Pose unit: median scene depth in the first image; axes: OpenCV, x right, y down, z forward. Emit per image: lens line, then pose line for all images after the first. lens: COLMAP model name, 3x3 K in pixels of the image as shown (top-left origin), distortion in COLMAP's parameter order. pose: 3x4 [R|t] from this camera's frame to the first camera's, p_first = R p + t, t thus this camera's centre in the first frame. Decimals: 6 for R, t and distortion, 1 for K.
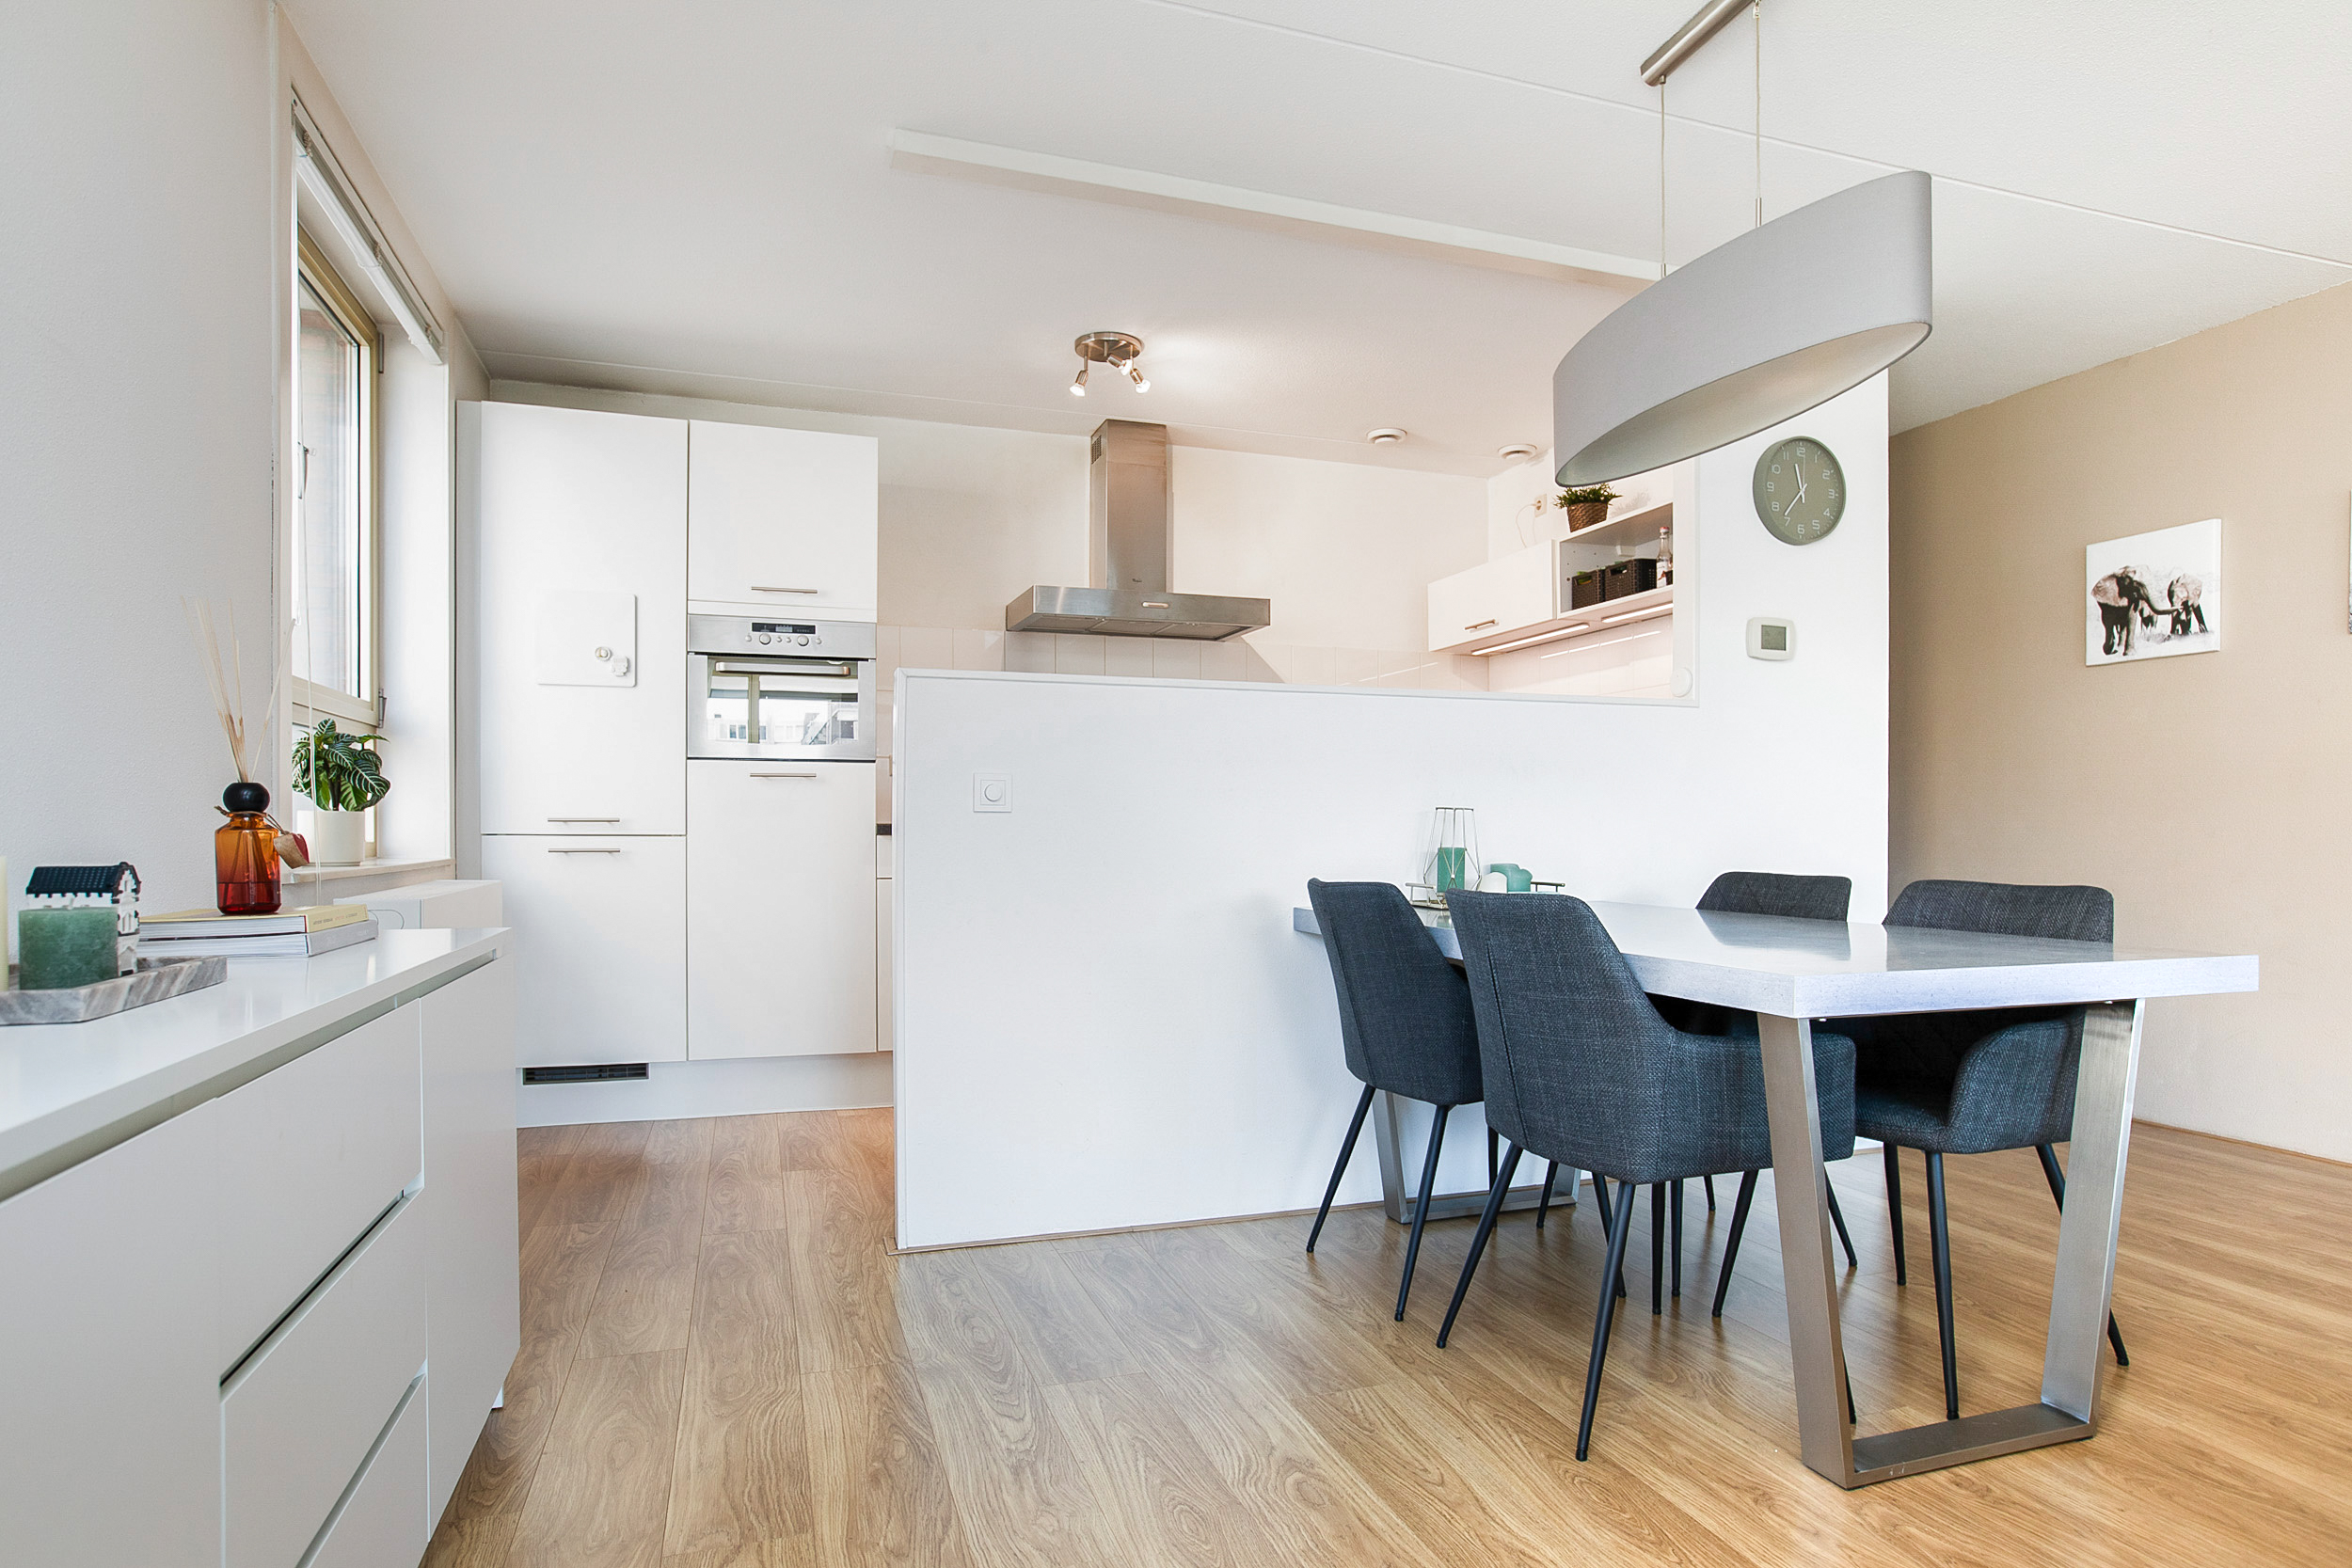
lens RADIAL K [[1297.6, 0, 1200.8], [0, 1297.6, 819.8], [0, 0, 1]] dist [-0.005489, -0.000142]
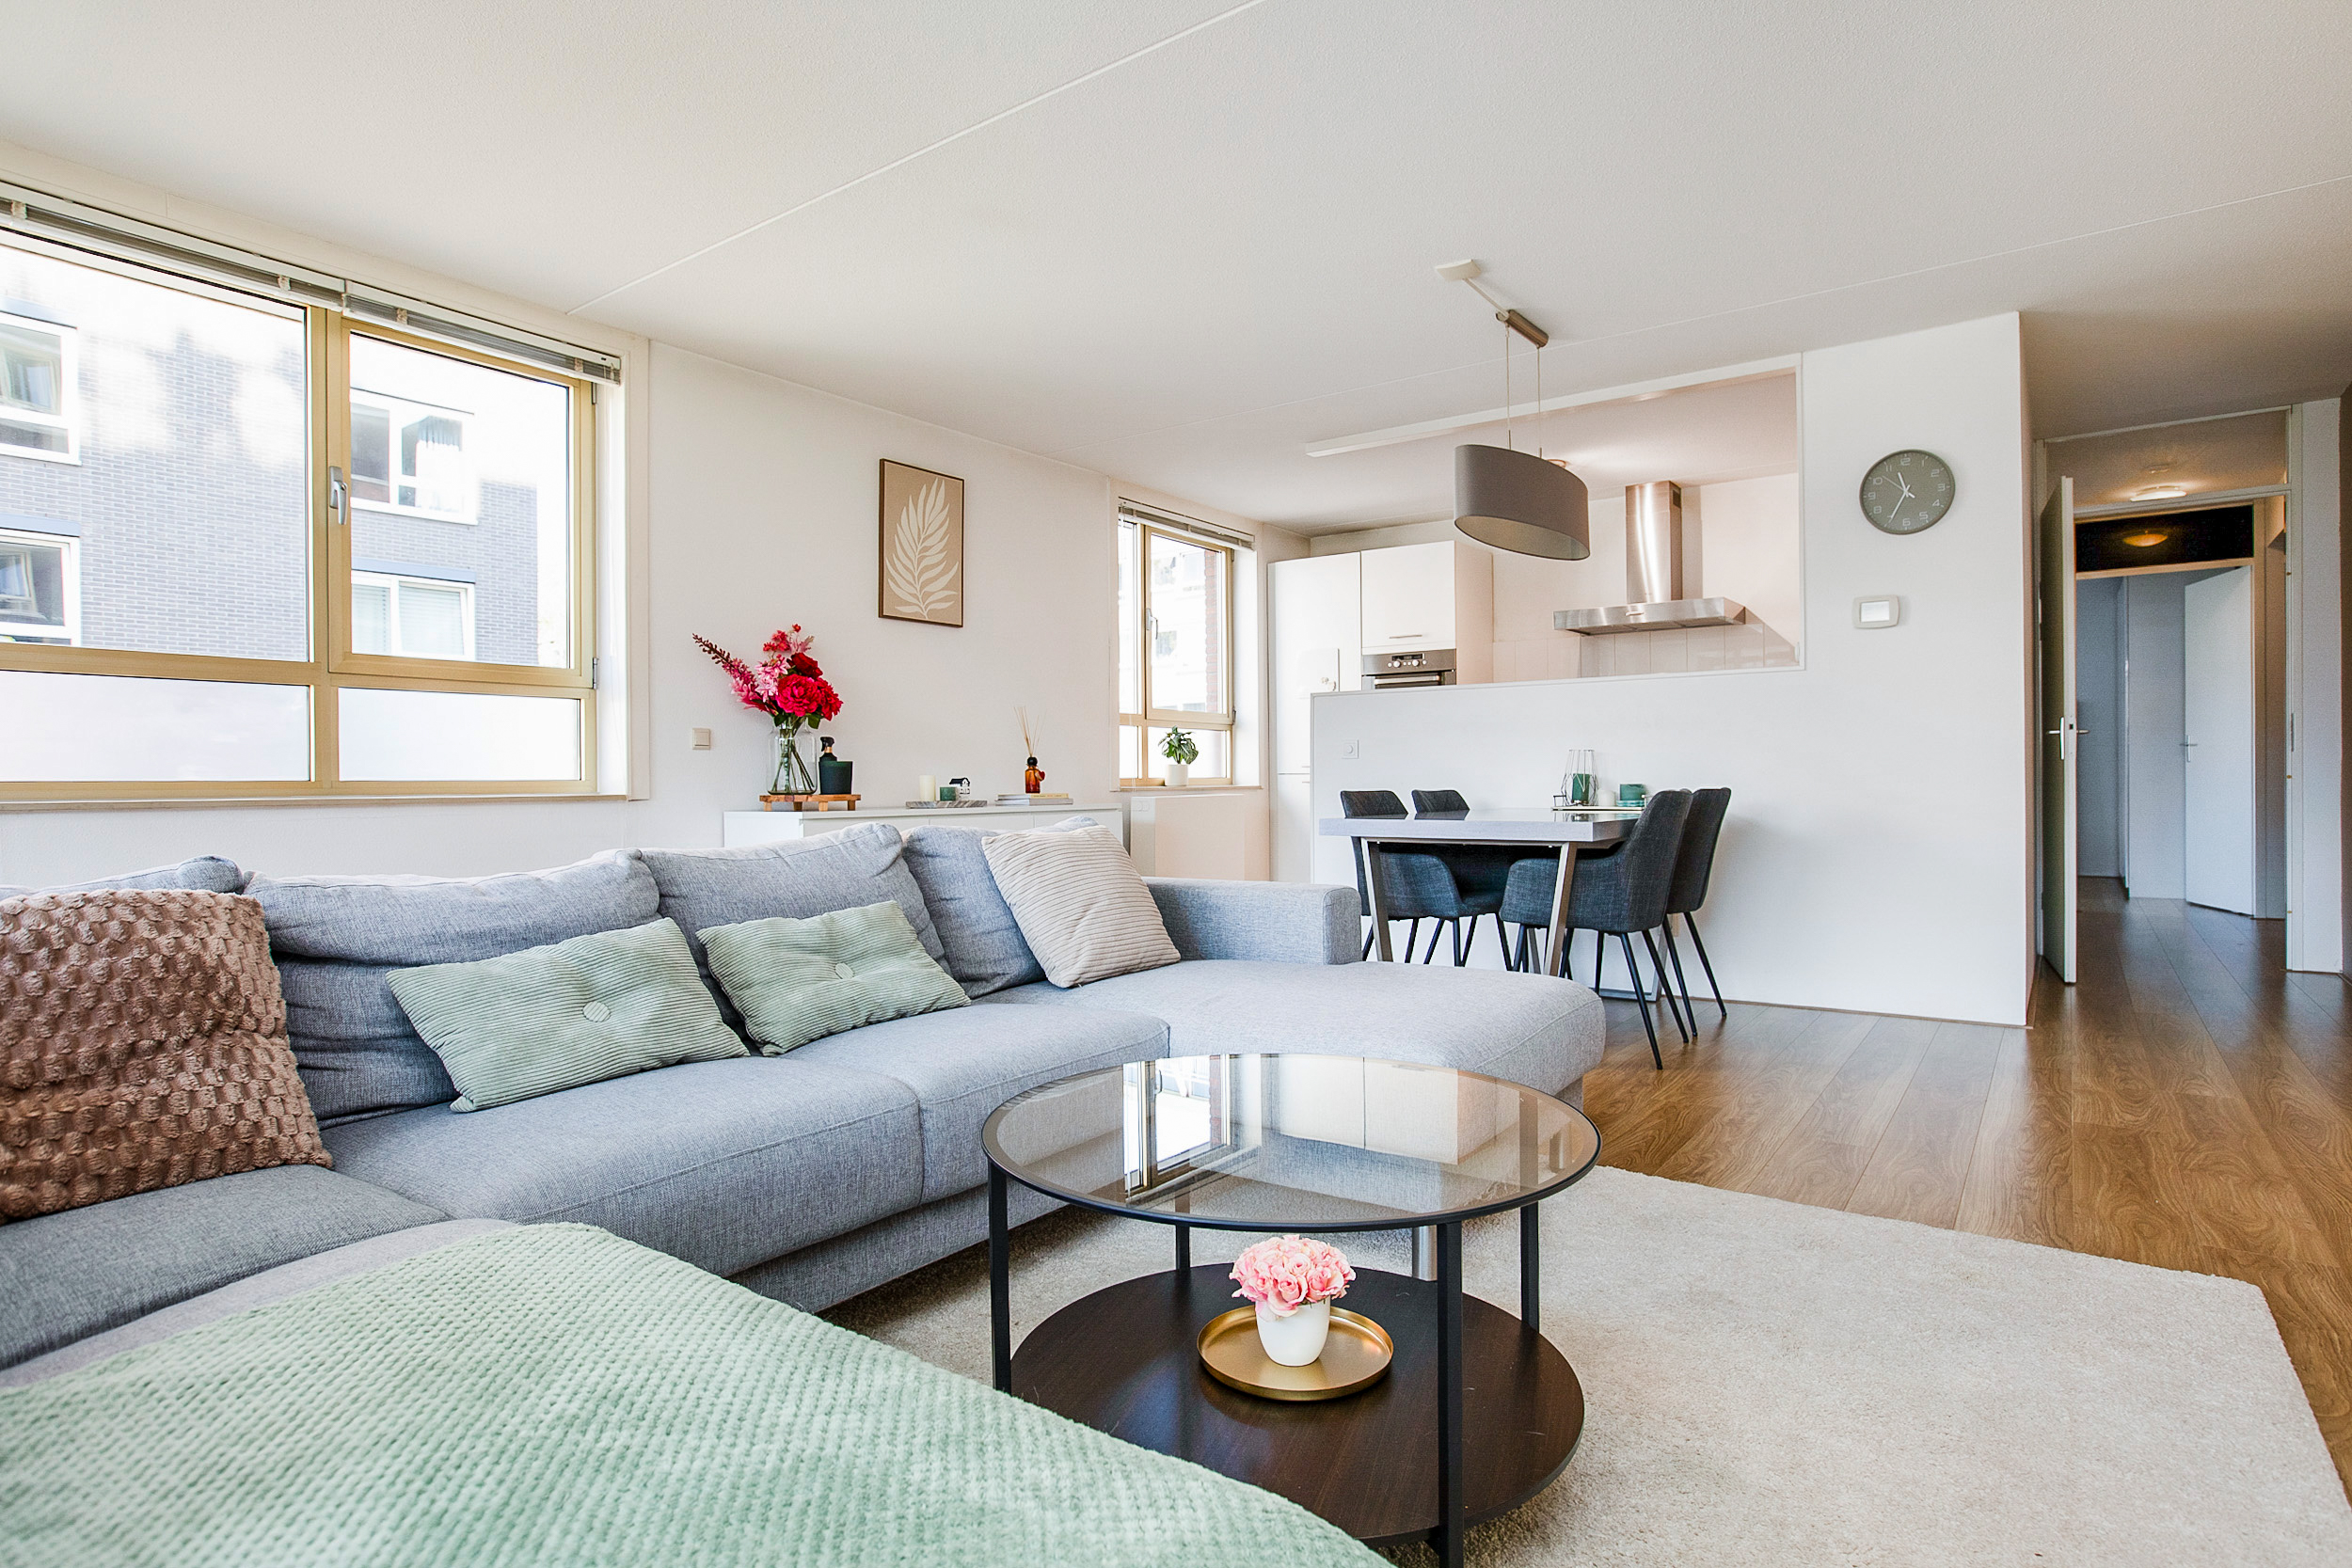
lens RADIAL K [[1239.2, 0, 1176.0], [0, 1239.2, 784.0], [0, 0, 1]] dist [0.003423, 0.000562]
pose [[0.573894, -0.003700, -0.818921, 1.010547], [0.017077, 0.999826, 0.007450, 0.012149], [0.818751, -0.018260, 0.573858, -0.287563]]
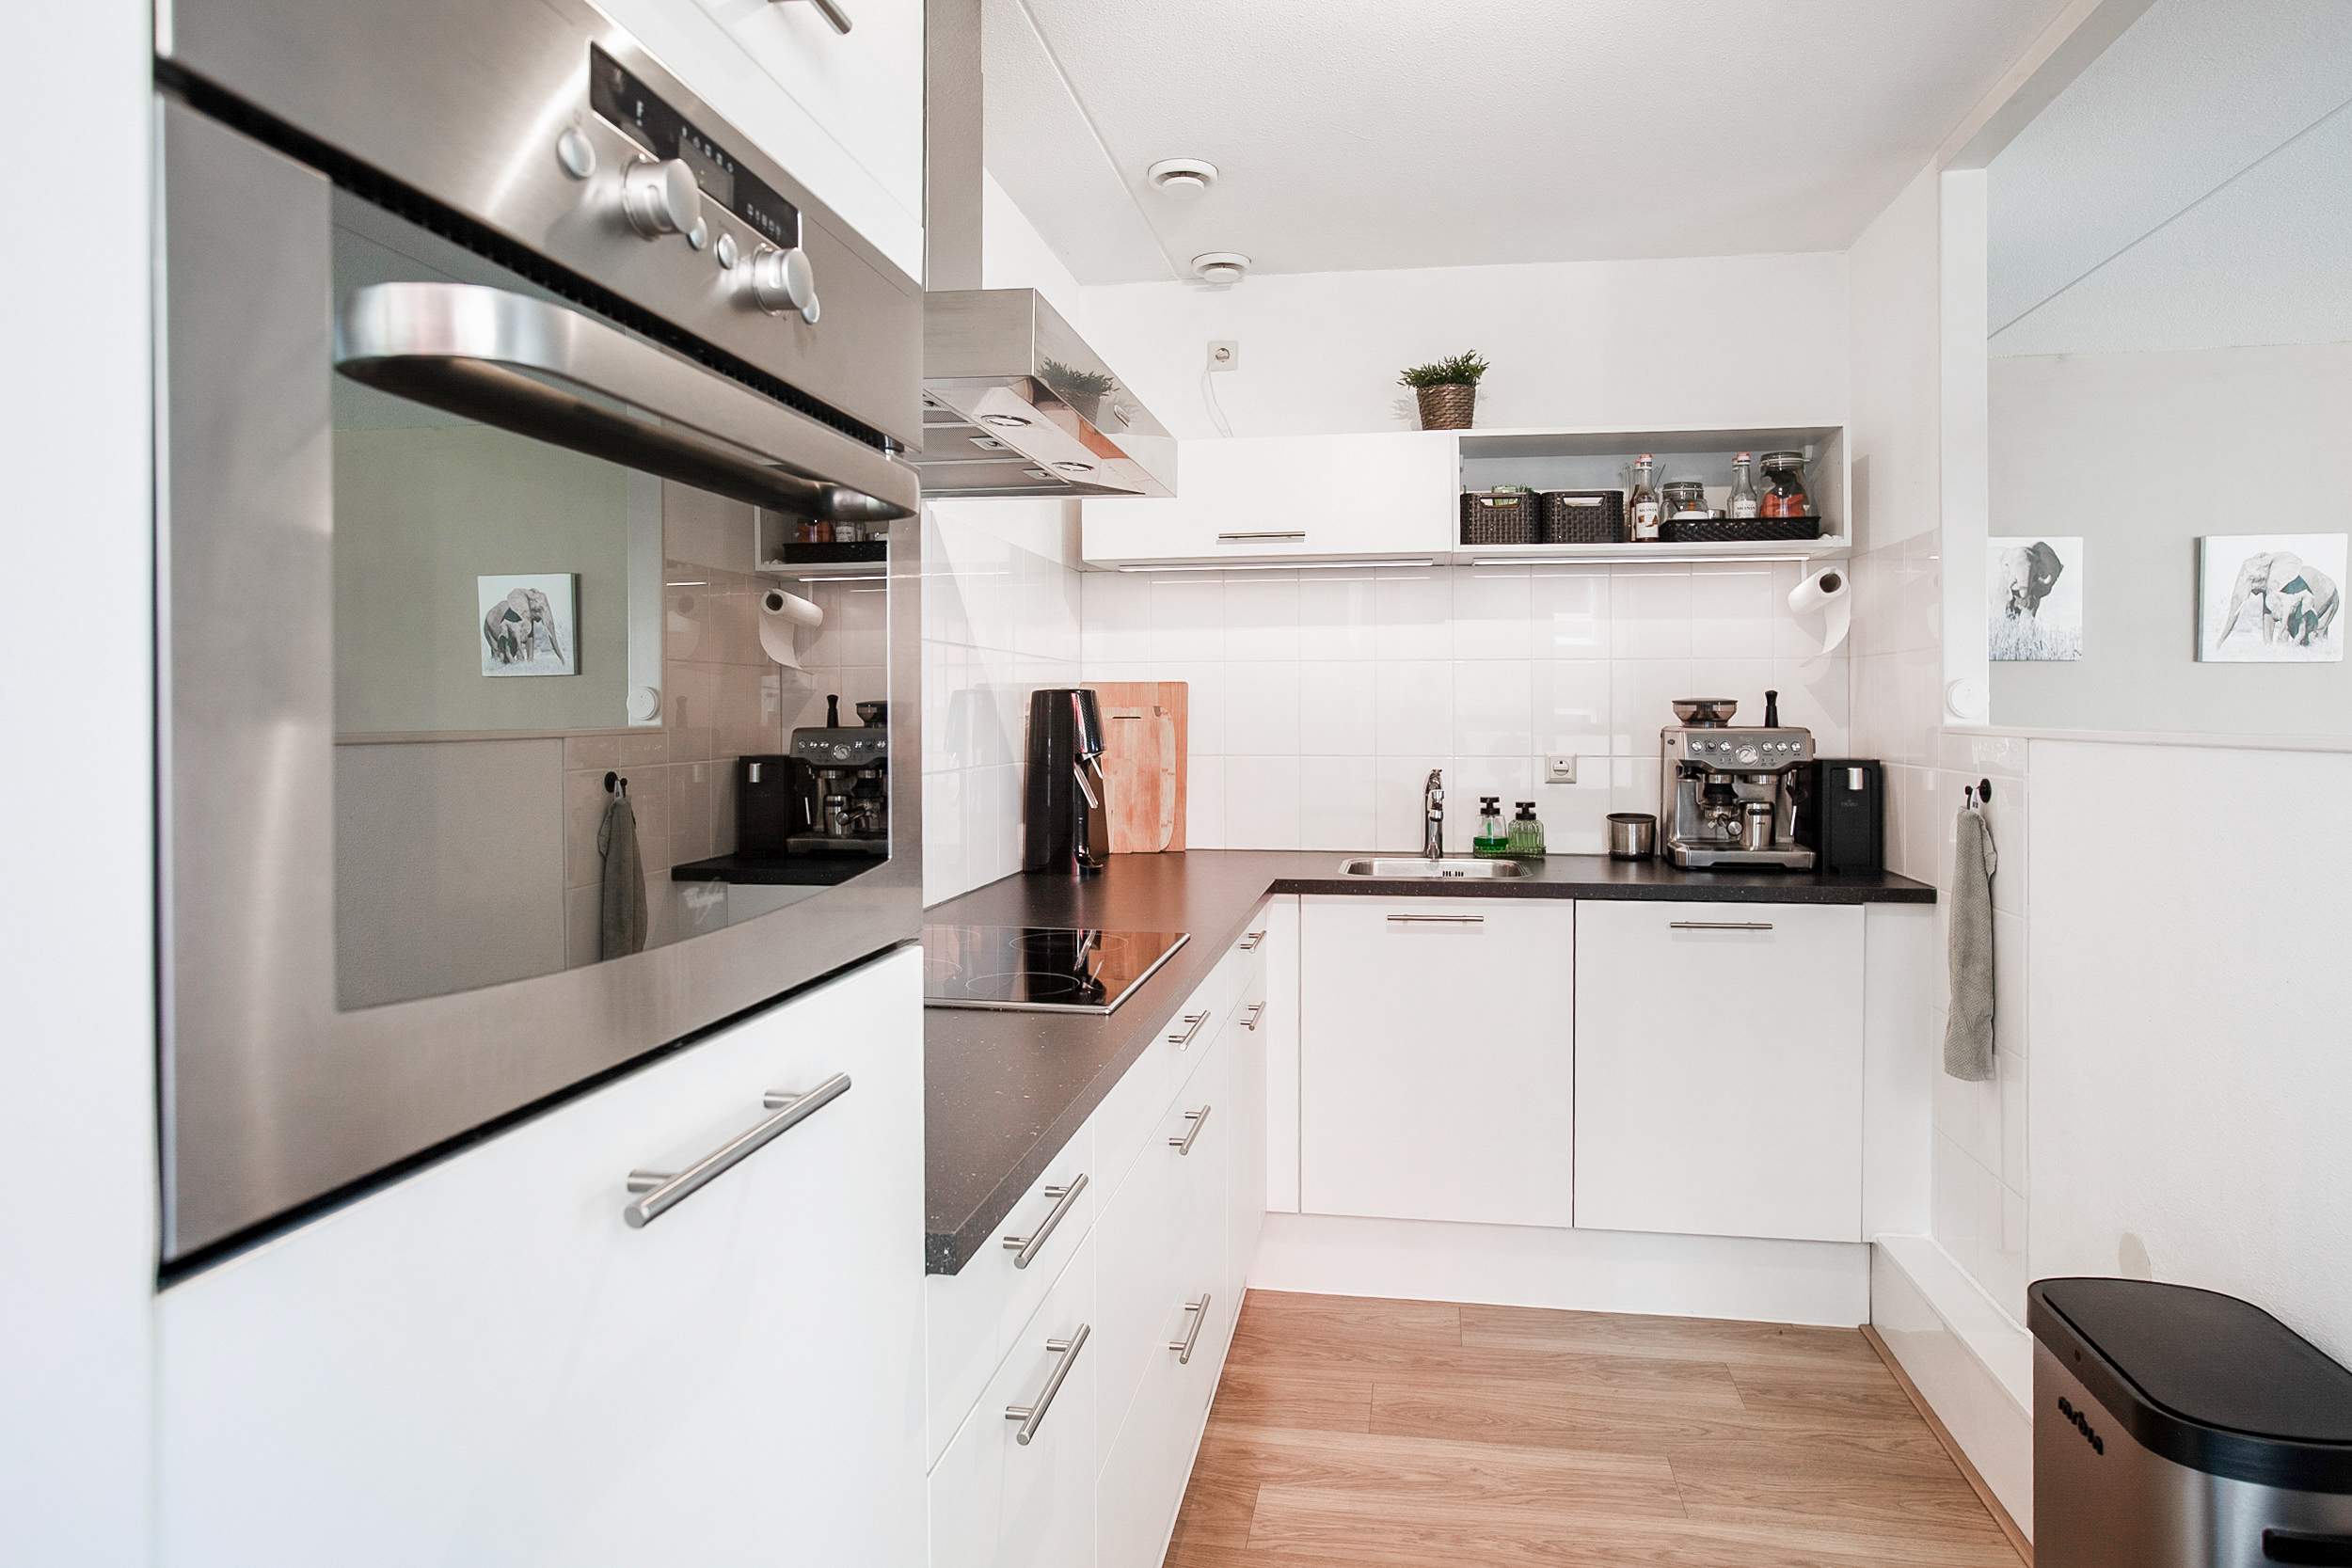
lens RADIAL K [[1358.2, 0, 1186.3], [0, 1358.2, 719.5], [0, 0, 1]] dist [-0.006715, 0.000456]
pose [[0.480400, -0.006743, 0.877023, -0.493055], [-0.004975, 0.999933, 0.010414, -0.093909], [-0.877035, -0.009366, 0.480335, 0.977408]]
